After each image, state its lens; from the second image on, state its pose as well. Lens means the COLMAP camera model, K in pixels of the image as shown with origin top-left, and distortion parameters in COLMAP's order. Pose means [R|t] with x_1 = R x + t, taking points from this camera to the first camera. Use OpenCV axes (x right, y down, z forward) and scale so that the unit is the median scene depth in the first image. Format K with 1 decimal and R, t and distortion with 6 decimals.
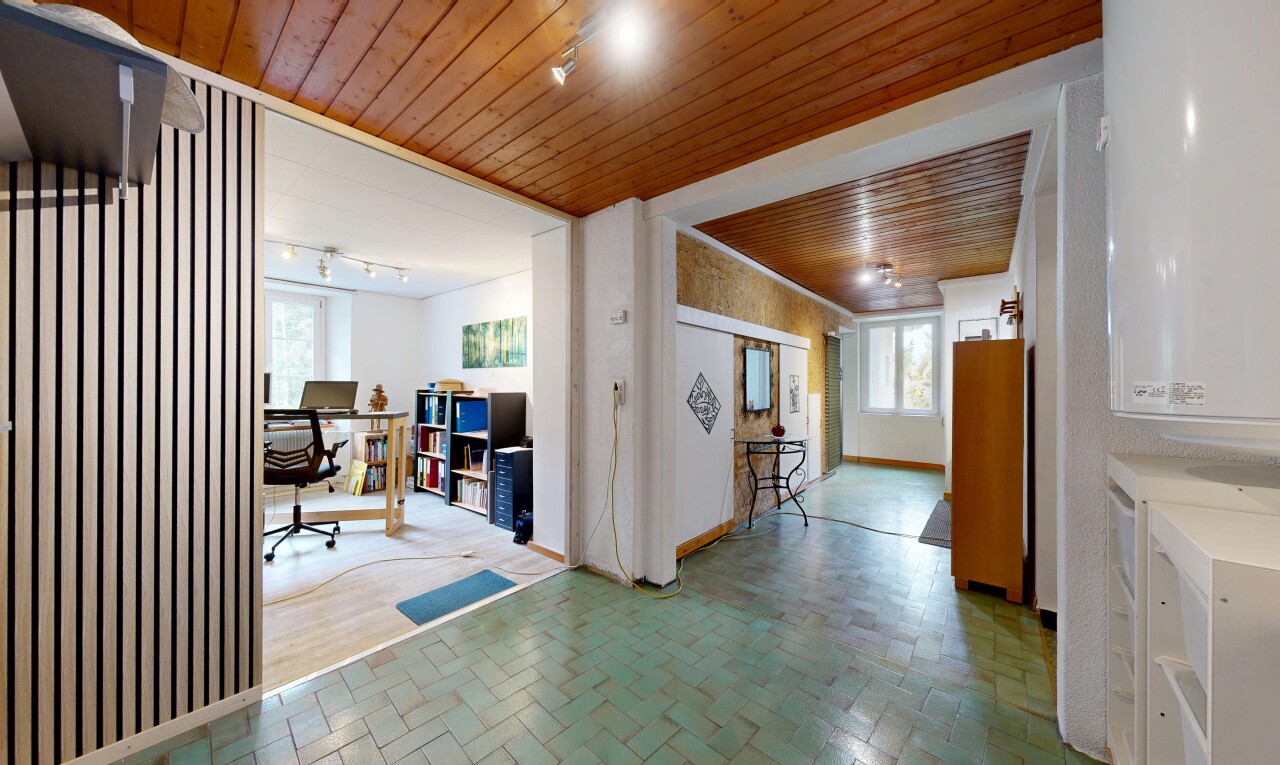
lens RADIAL K [[430.0, 0, 640.3], [0, 430.0, 384.0], [0, 0, 1]] dist [-0.000375, -0.000033]
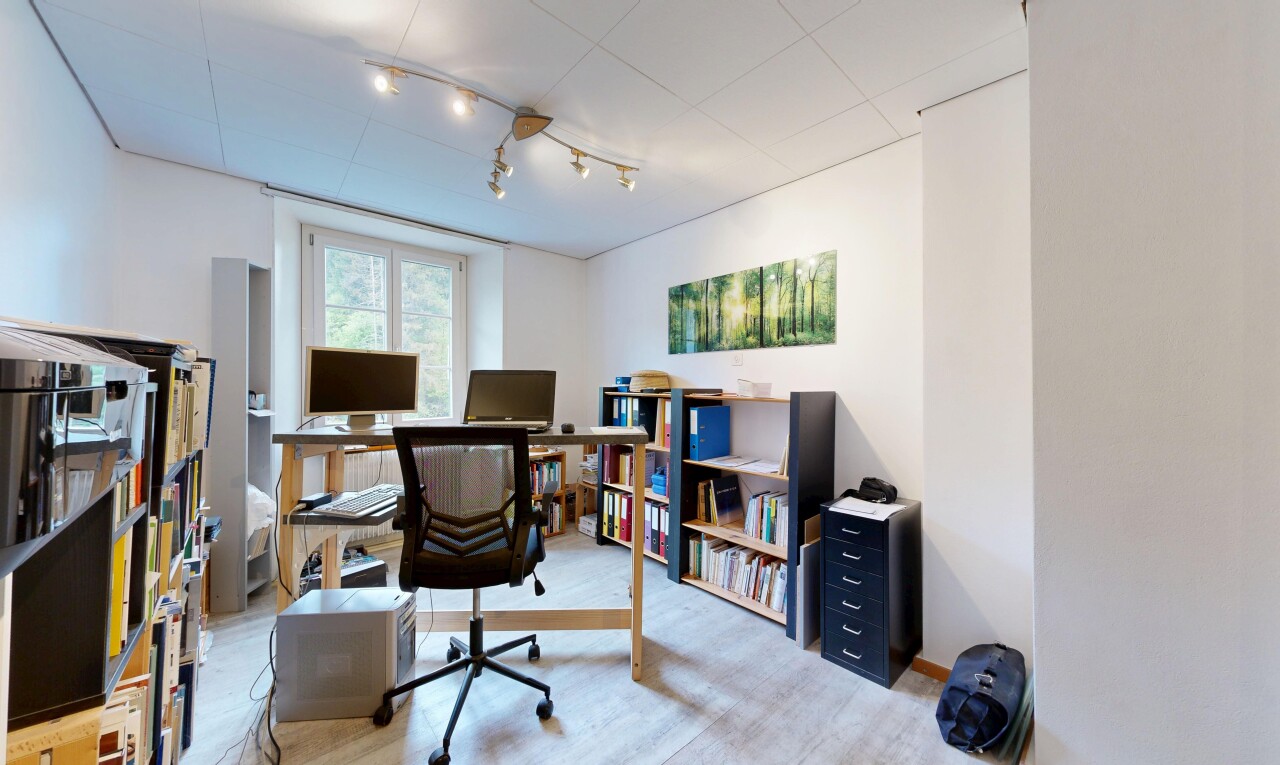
lens RADIAL K [[430.0, 0, 640.3], [0, 430.0, 384.0], [0, 0, 1]] dist [-0.000375, -0.000033]
pose [[0.988512, -0.001013, -0.151139, -0.402550], [0.000933, 0.999999, -0.000599, 0.009860], [0.151139, 0.000451, 0.988512, 0.405112]]
